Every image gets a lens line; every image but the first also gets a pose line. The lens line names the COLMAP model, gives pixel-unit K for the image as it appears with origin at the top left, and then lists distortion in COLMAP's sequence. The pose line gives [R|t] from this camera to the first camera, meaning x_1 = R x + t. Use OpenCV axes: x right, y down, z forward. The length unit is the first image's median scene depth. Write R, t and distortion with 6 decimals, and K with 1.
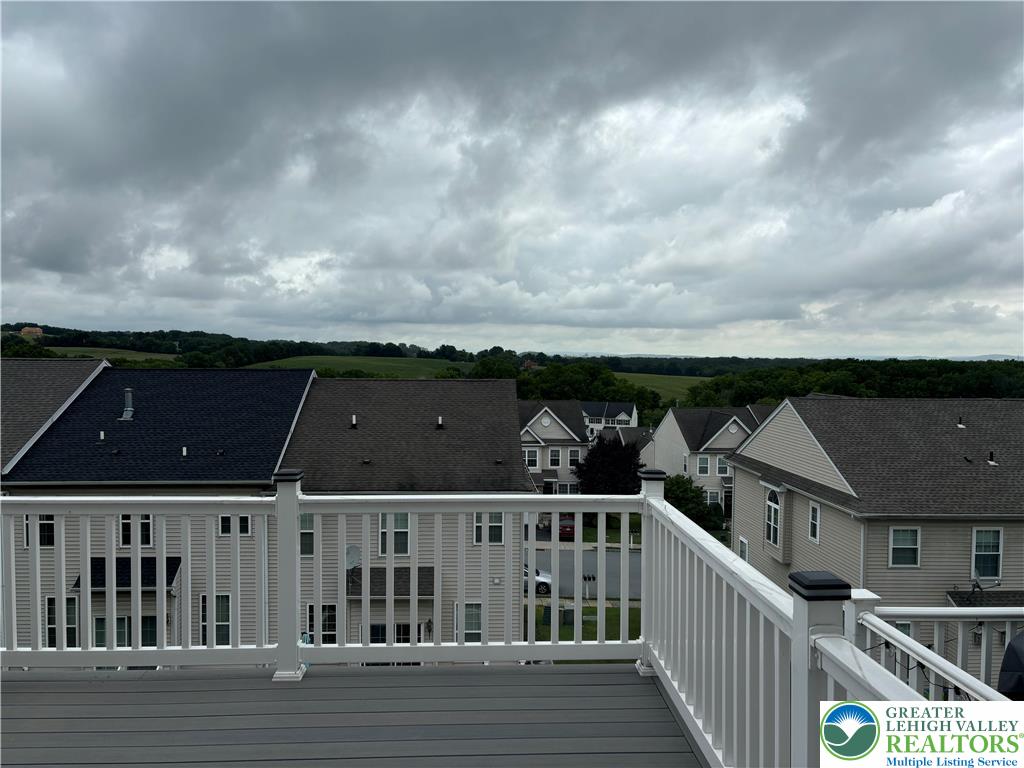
lens RADIAL K [[763.4, 0, 512.0], [0, 763.4, 384.0], [0, 0, 1]] dist [0.050835, -0.059069]
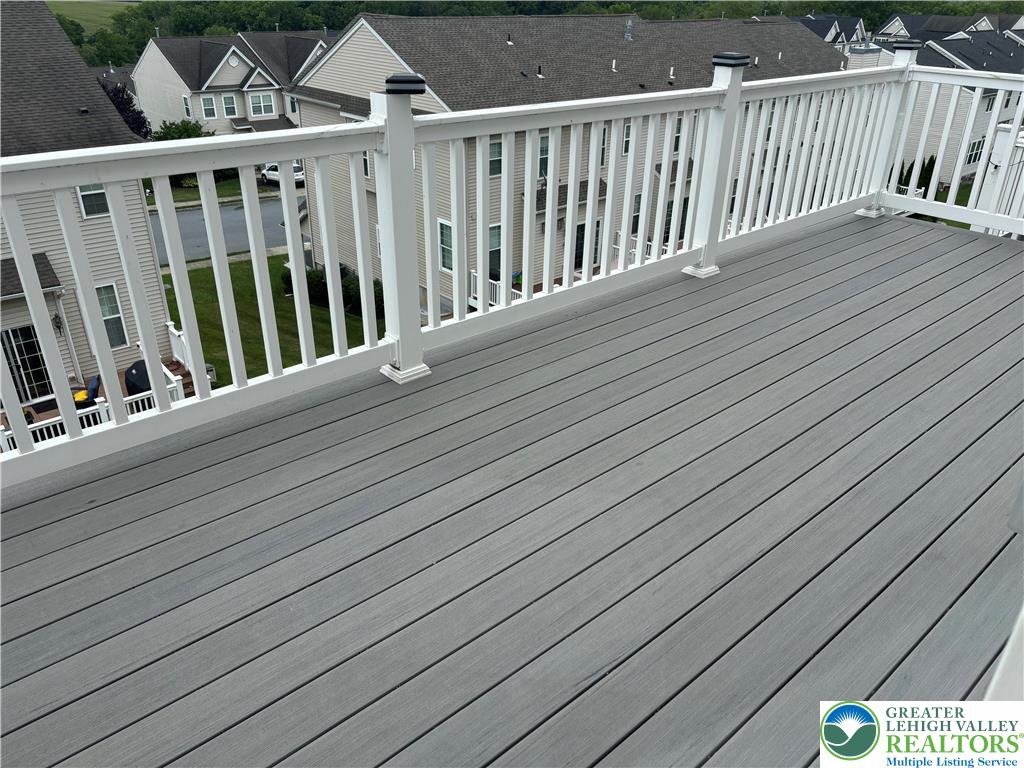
lens RADIAL K [[763.4, 0, 512.0], [0, 763.4, 384.0], [0, 0, 1]] dist [0.050835, -0.059069]
pose [[0.772085, -0.286777, 0.567136, -0.179695], [0.011072, 0.898333, 0.439176, 0.008647], [-0.635422, -0.332802, 0.696765, 0.058451]]
